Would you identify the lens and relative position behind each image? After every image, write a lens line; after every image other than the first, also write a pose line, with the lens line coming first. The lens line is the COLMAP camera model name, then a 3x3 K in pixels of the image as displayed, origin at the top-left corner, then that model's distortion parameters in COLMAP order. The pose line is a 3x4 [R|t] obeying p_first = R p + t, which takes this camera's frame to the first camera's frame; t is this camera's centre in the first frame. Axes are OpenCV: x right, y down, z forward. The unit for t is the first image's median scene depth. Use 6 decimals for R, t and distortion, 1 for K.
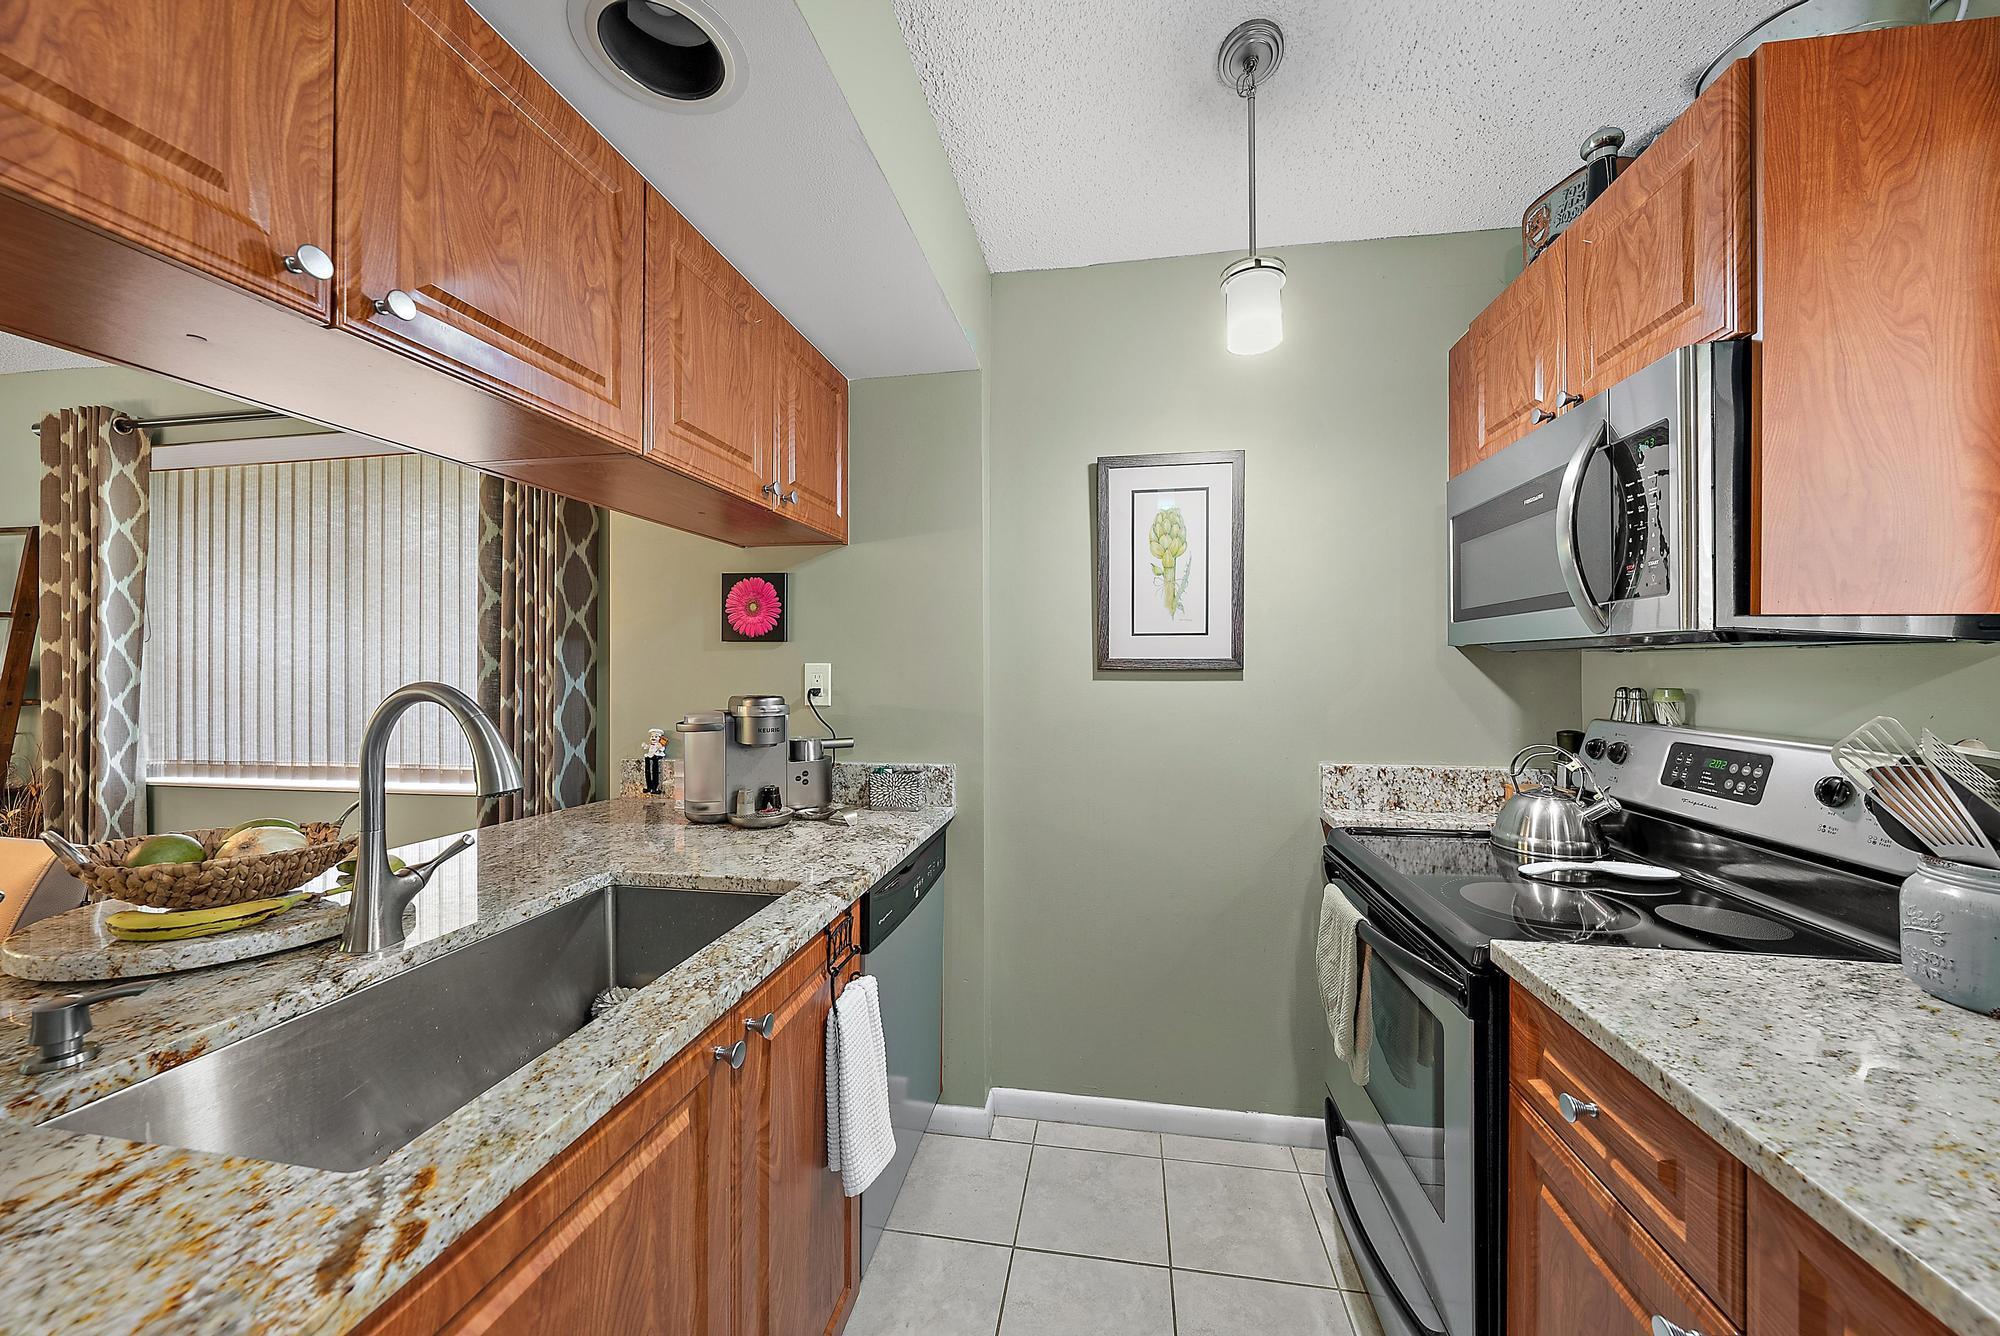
lens RADIAL K [[739.6, 0, 998.8], [0, 739.6, 662.0], [0, 0, 1]] dist [-0.001164, -0.000102]
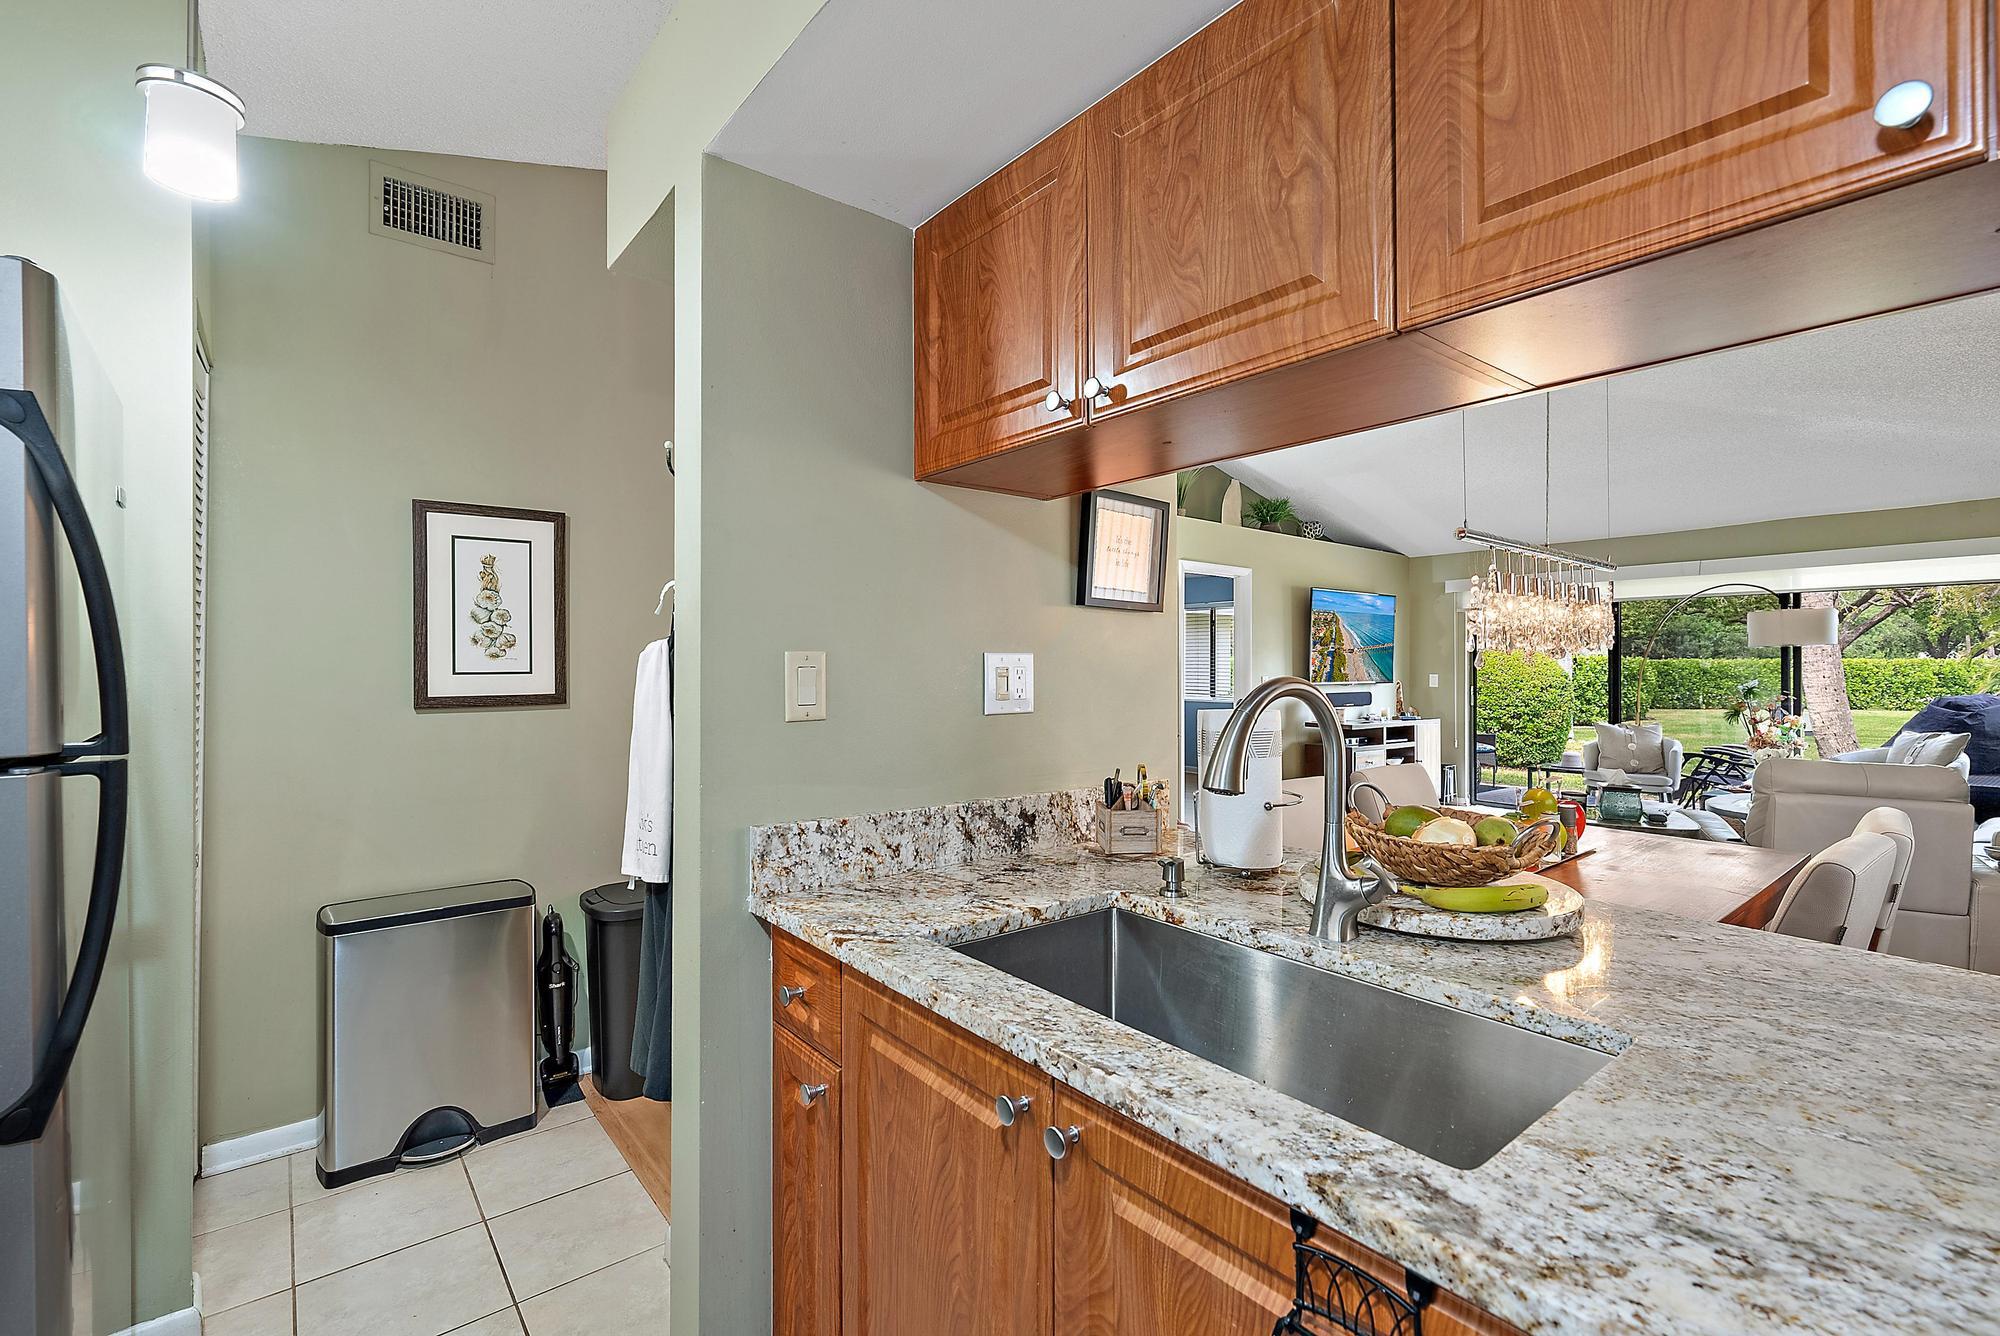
lens RADIAL K [[884.3, 0, 1002.8], [0, 884.3, 656.2], [0, 0, 1]] dist [0.001912, -0.000242]
pose [[-0.658225, -0.007471, -0.752784, 0.395254], [0.000753, 0.999944, -0.010582, 0.012820], [0.752821, -0.007532, -0.658182, 1.555575]]
